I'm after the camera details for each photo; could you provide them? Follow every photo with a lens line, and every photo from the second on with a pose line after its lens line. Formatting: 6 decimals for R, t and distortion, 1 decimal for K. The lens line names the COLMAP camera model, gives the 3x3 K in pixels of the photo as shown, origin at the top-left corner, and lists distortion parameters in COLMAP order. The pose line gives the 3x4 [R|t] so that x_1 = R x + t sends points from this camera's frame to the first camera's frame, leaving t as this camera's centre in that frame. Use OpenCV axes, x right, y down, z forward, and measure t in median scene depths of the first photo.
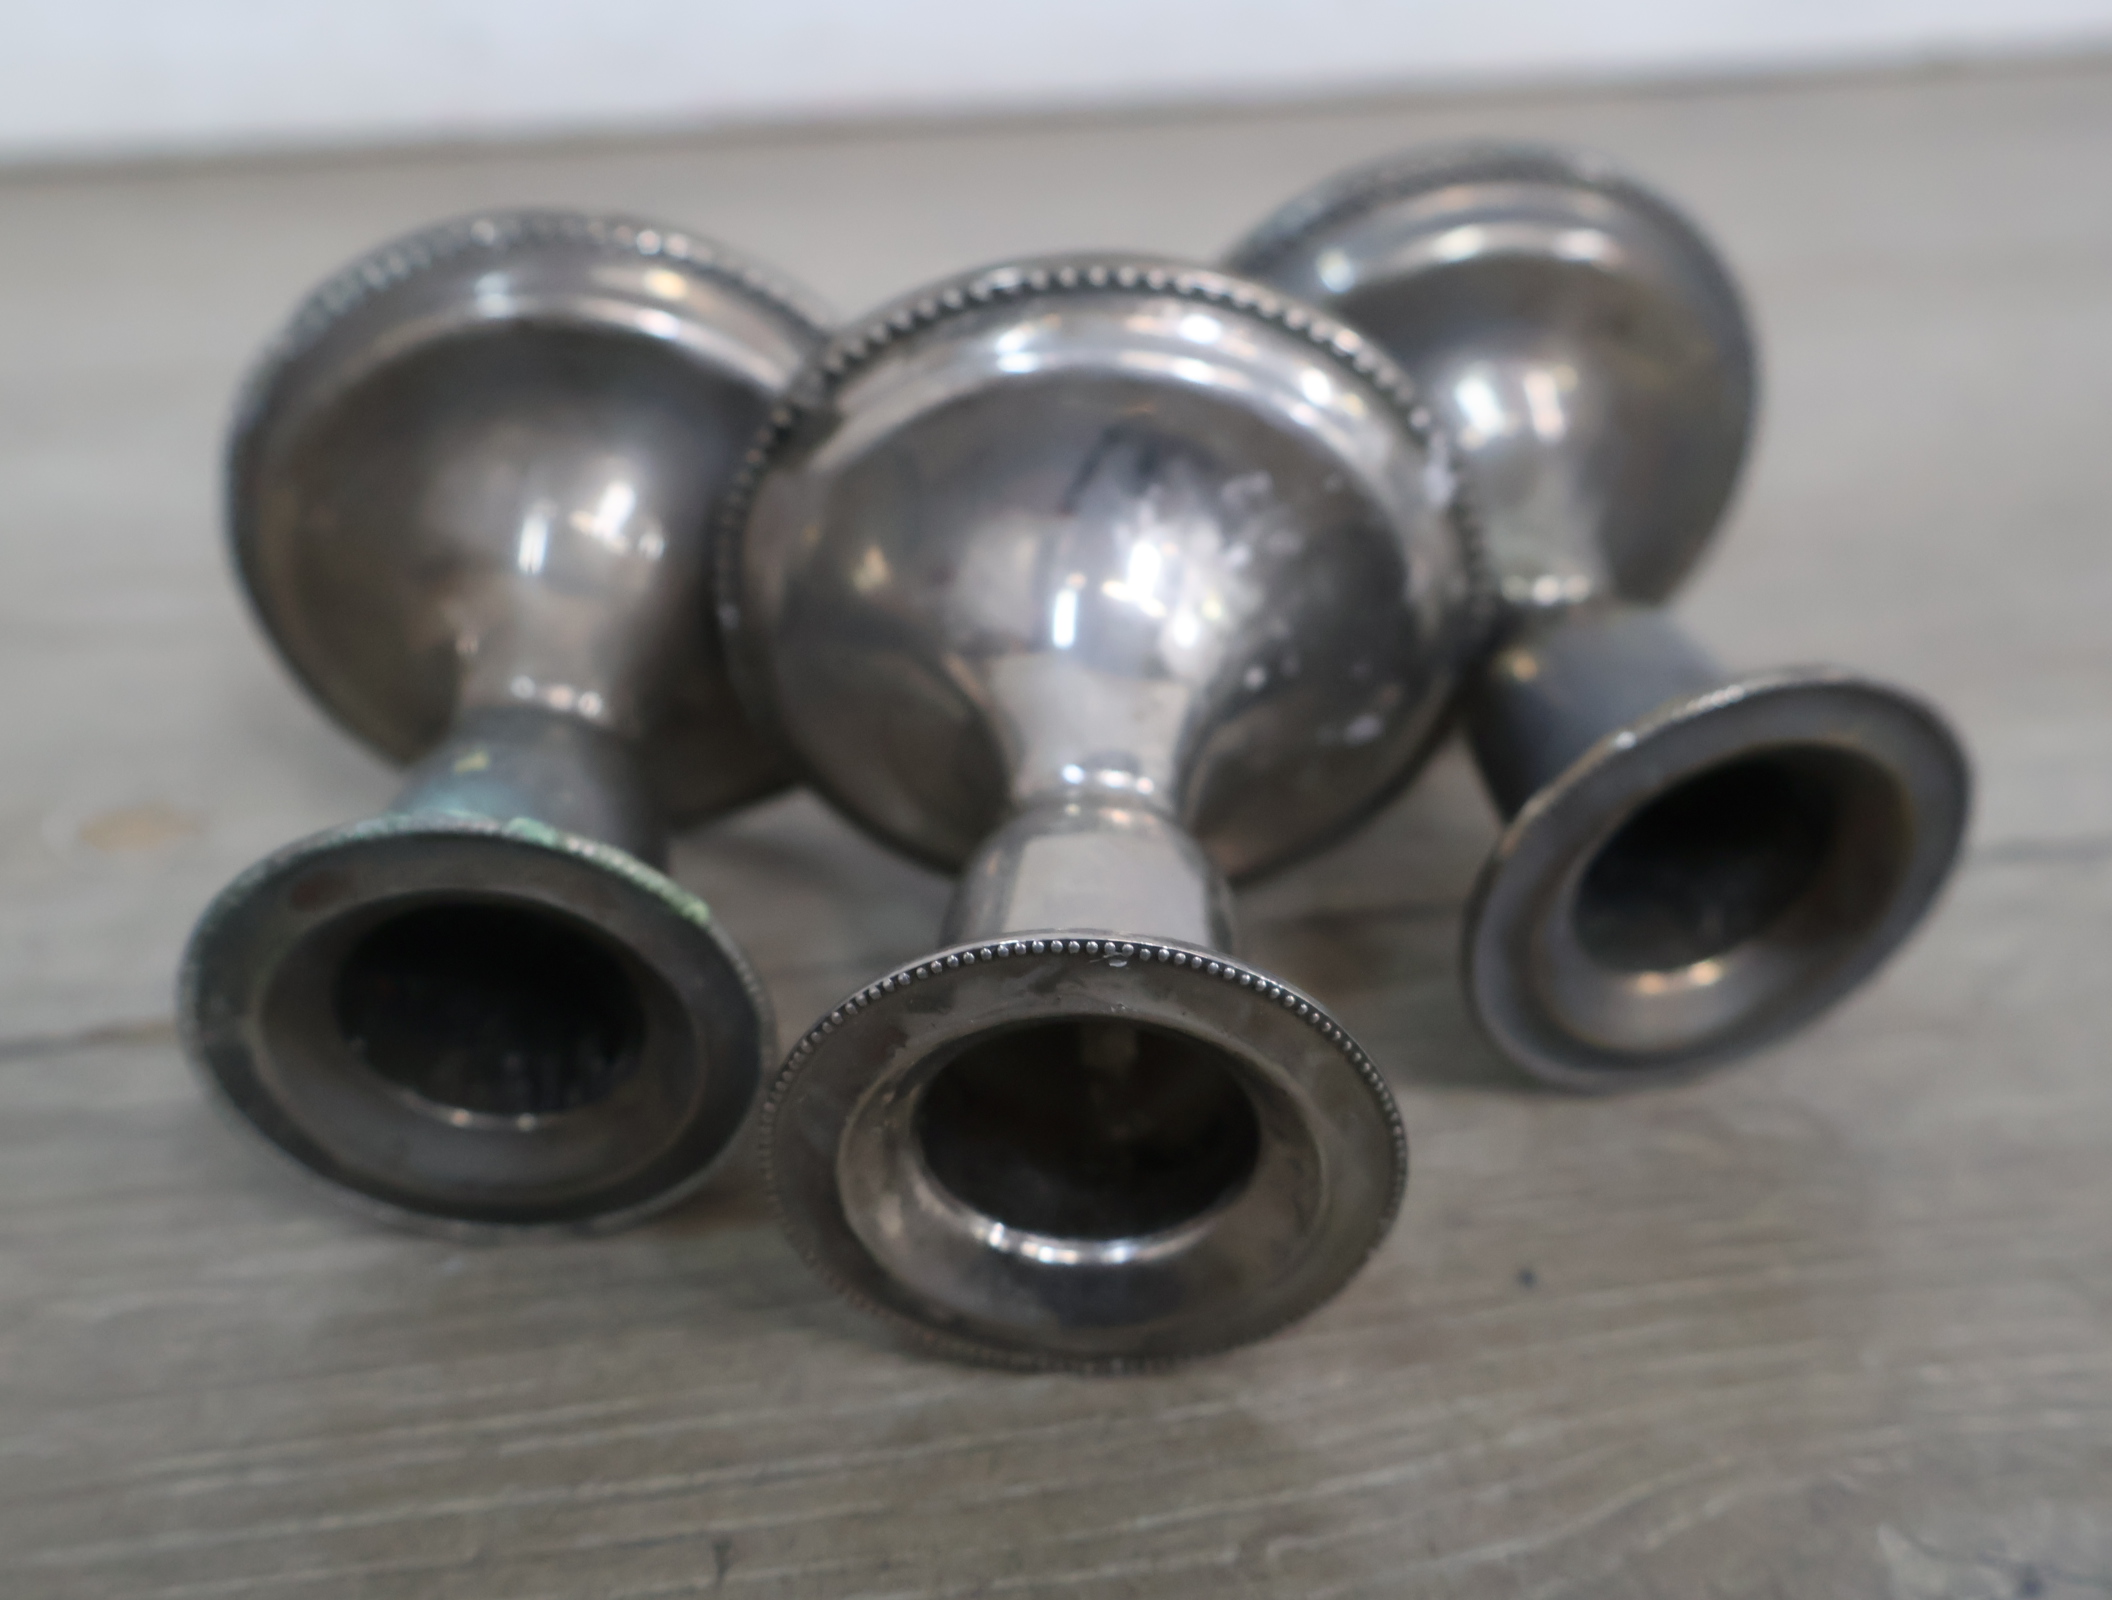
lens RADIAL K [[2320.1, 0, 1052.9], [0, 2320.1, 801.4], [0, 0, 1]] dist [0.010506, 0.000000]
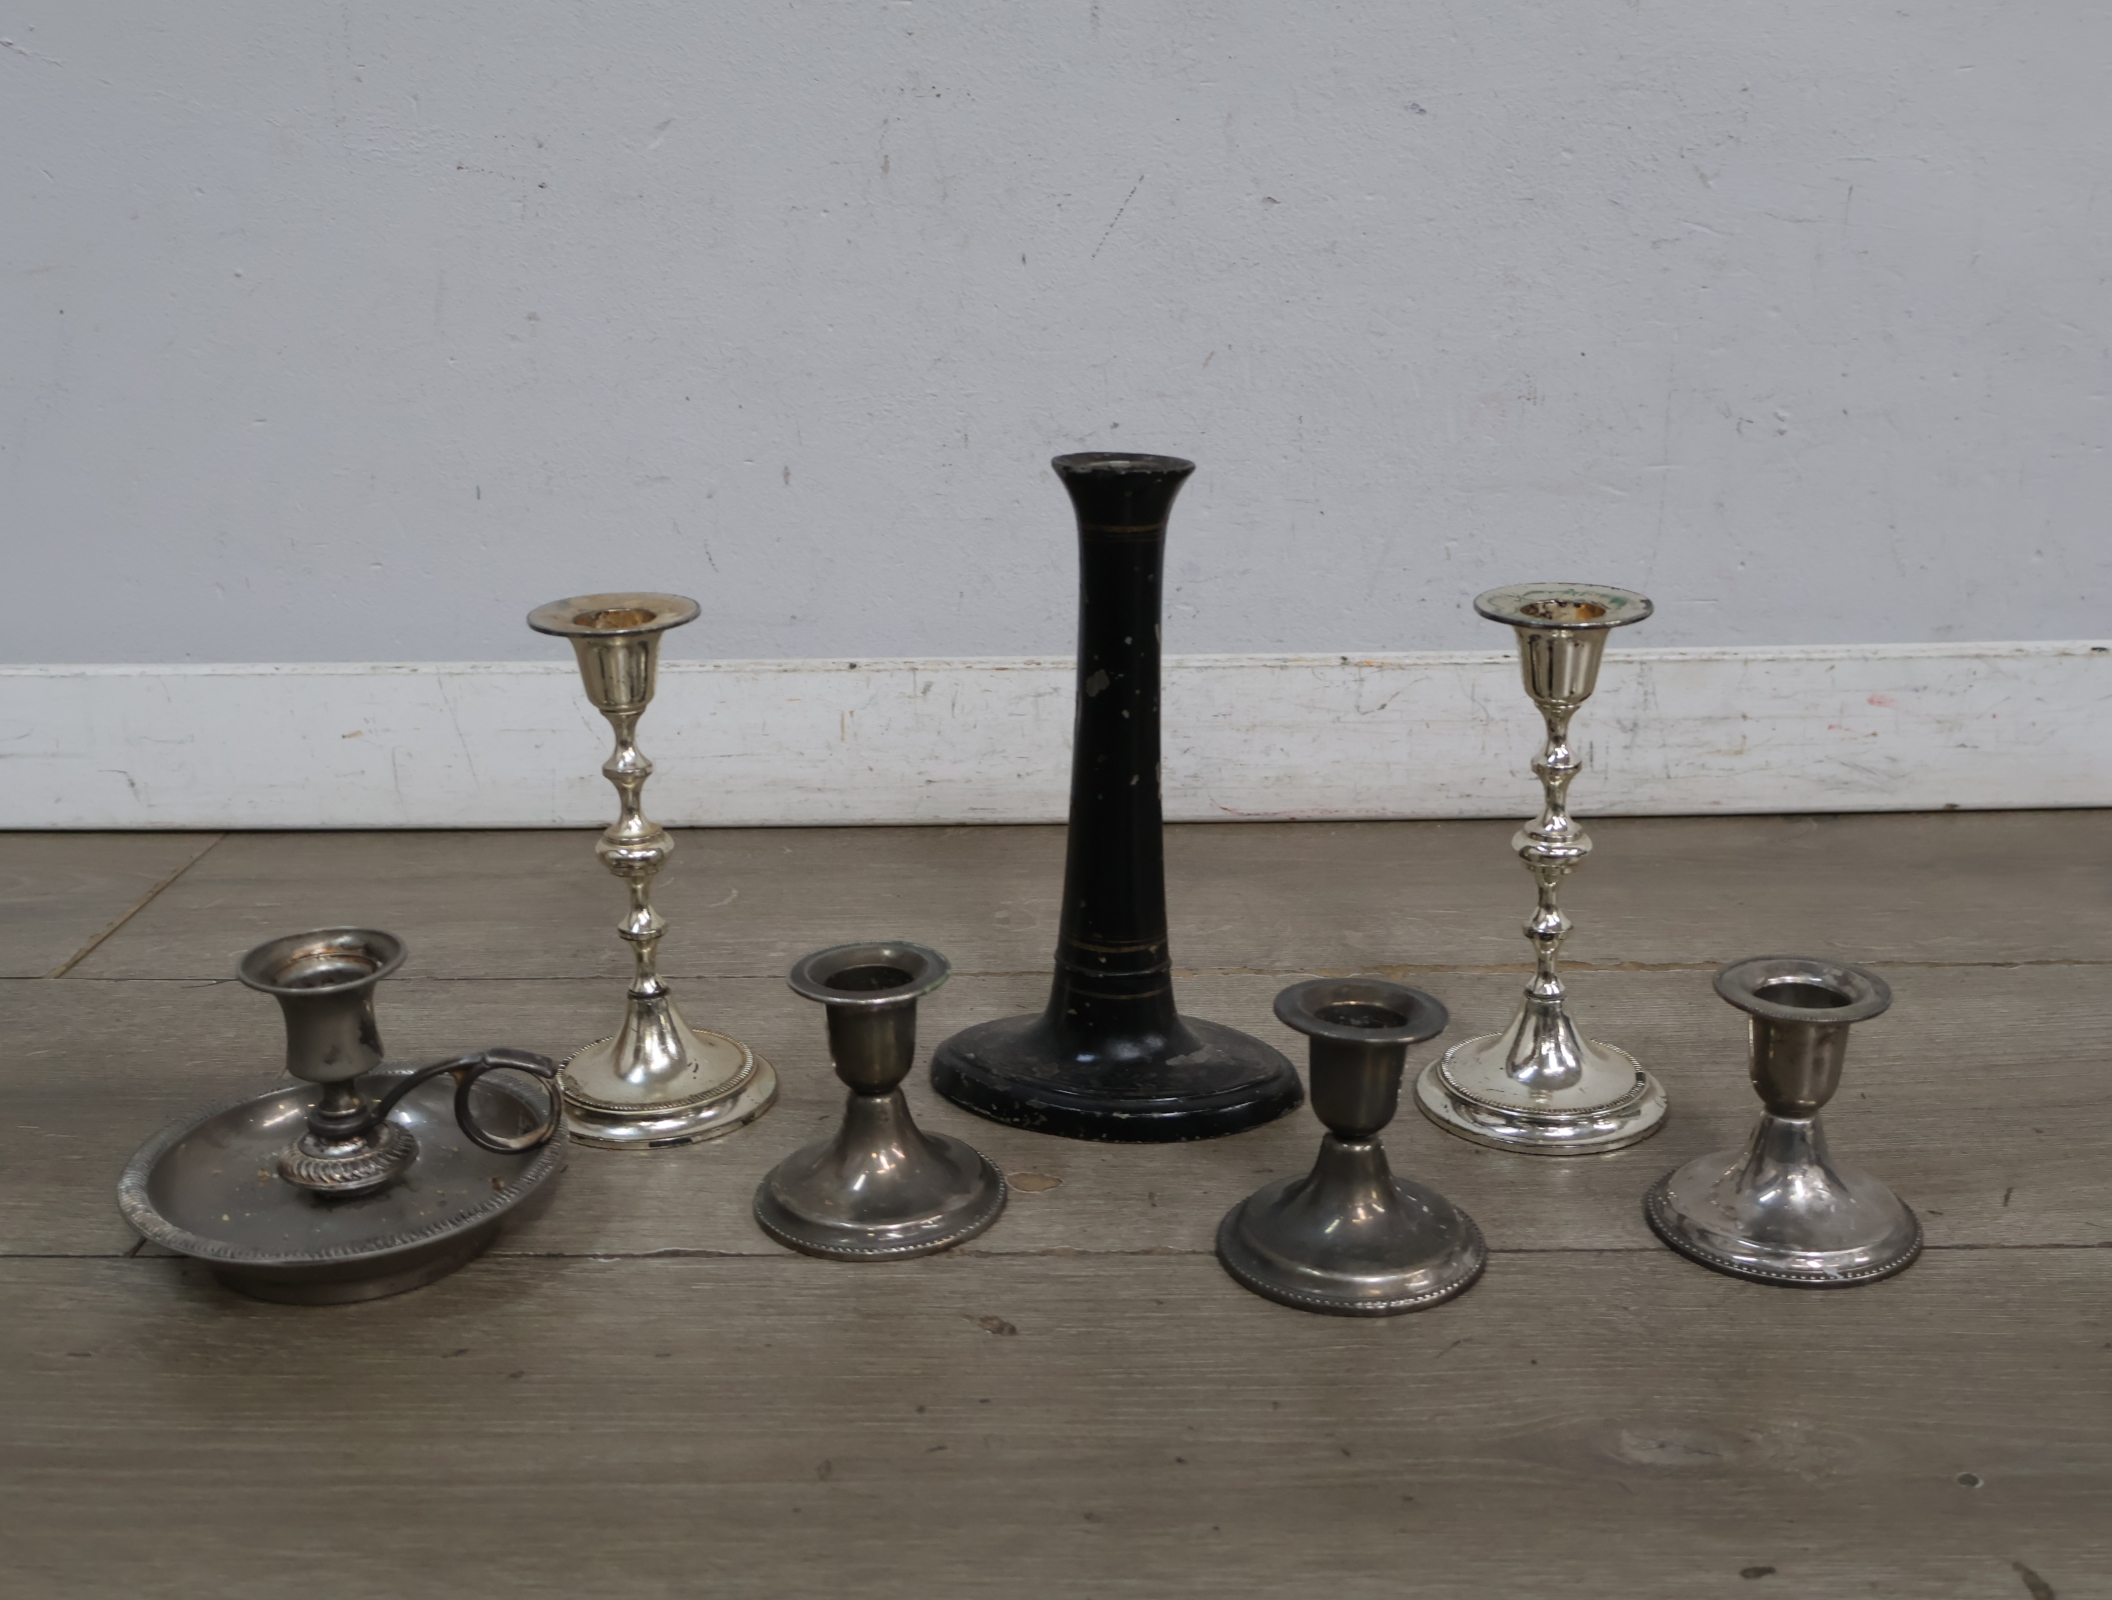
lens RADIAL K [[2320.1, 0, 1054.5], [0, 2320.1, 810.3], [0, 0, 1]] dist [0.010506, 0.000000]
pose [[0.985342, 0.053832, -0.161873, 0.041331], [-0.081856, 0.981727, -0.171791, 0.075326], [0.149667, 0.182523, 0.971743, -2.420892]]
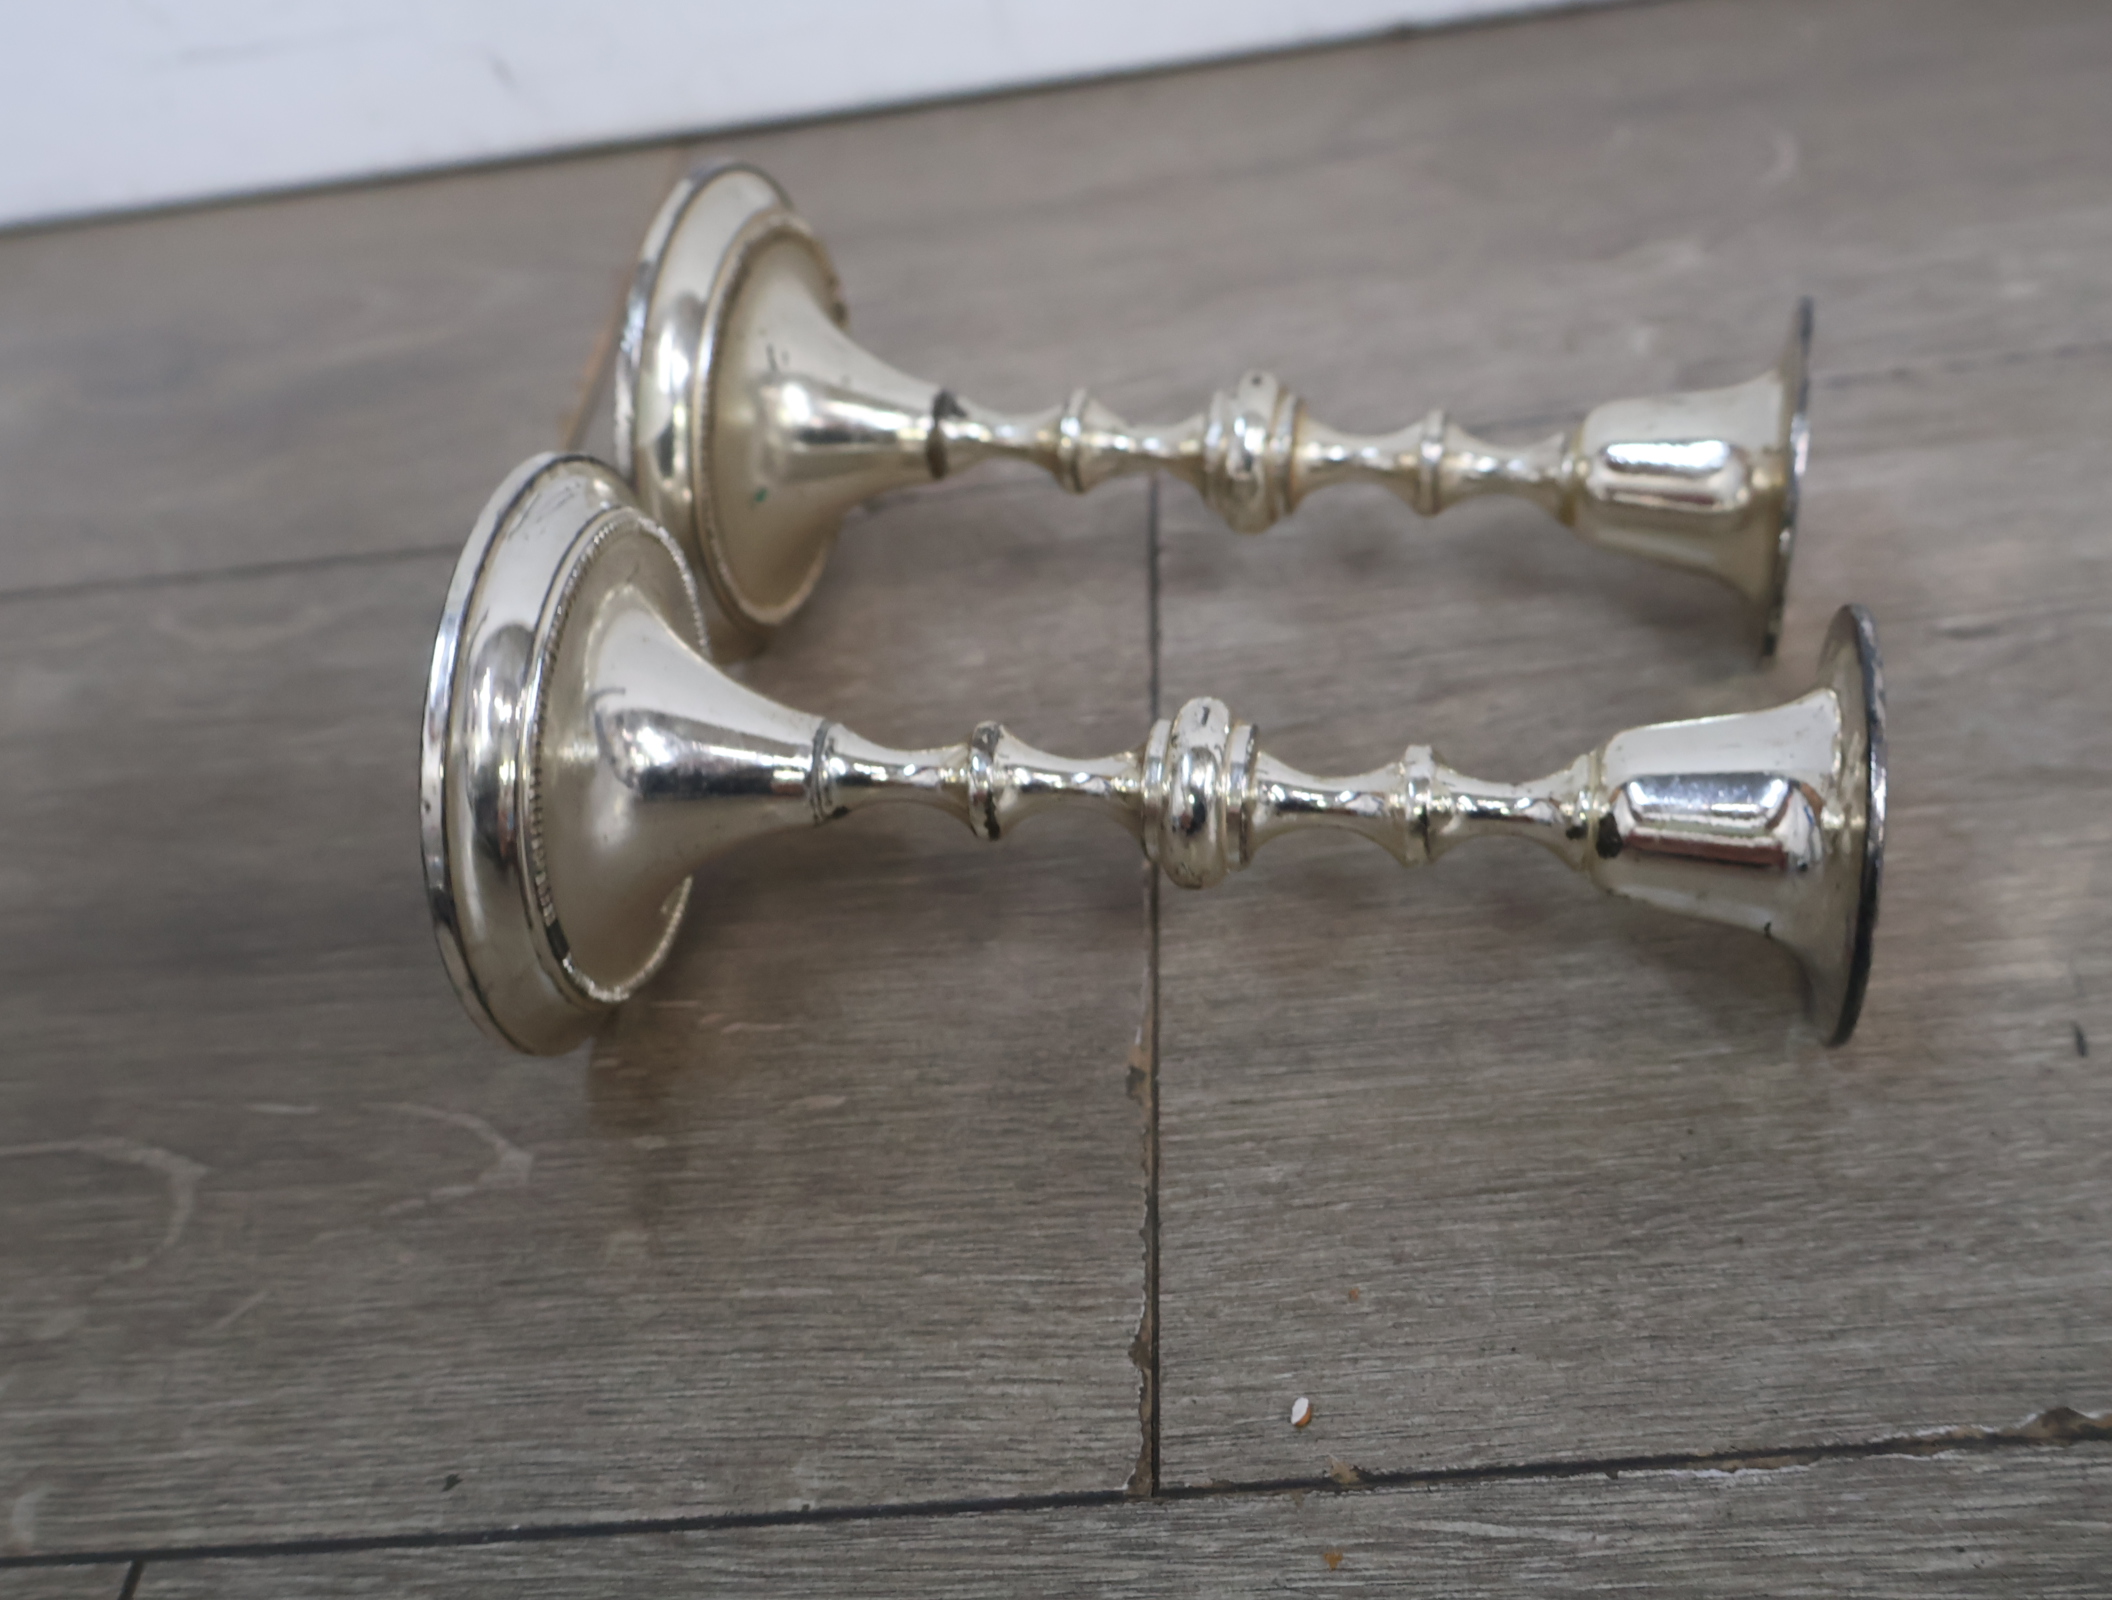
lens RADIAL K [[2320.1, 0, 1063.5], [0, 2320.1, 808.1], [0, 0, 1]] dist [0.010506, 0.000000]
pose [[0.974192, 0.000834, -0.225720, -1.726735], [0.048087, 0.976271, 0.211148, -0.454437], [0.220540, -0.216553, 0.951035, -0.145403]]
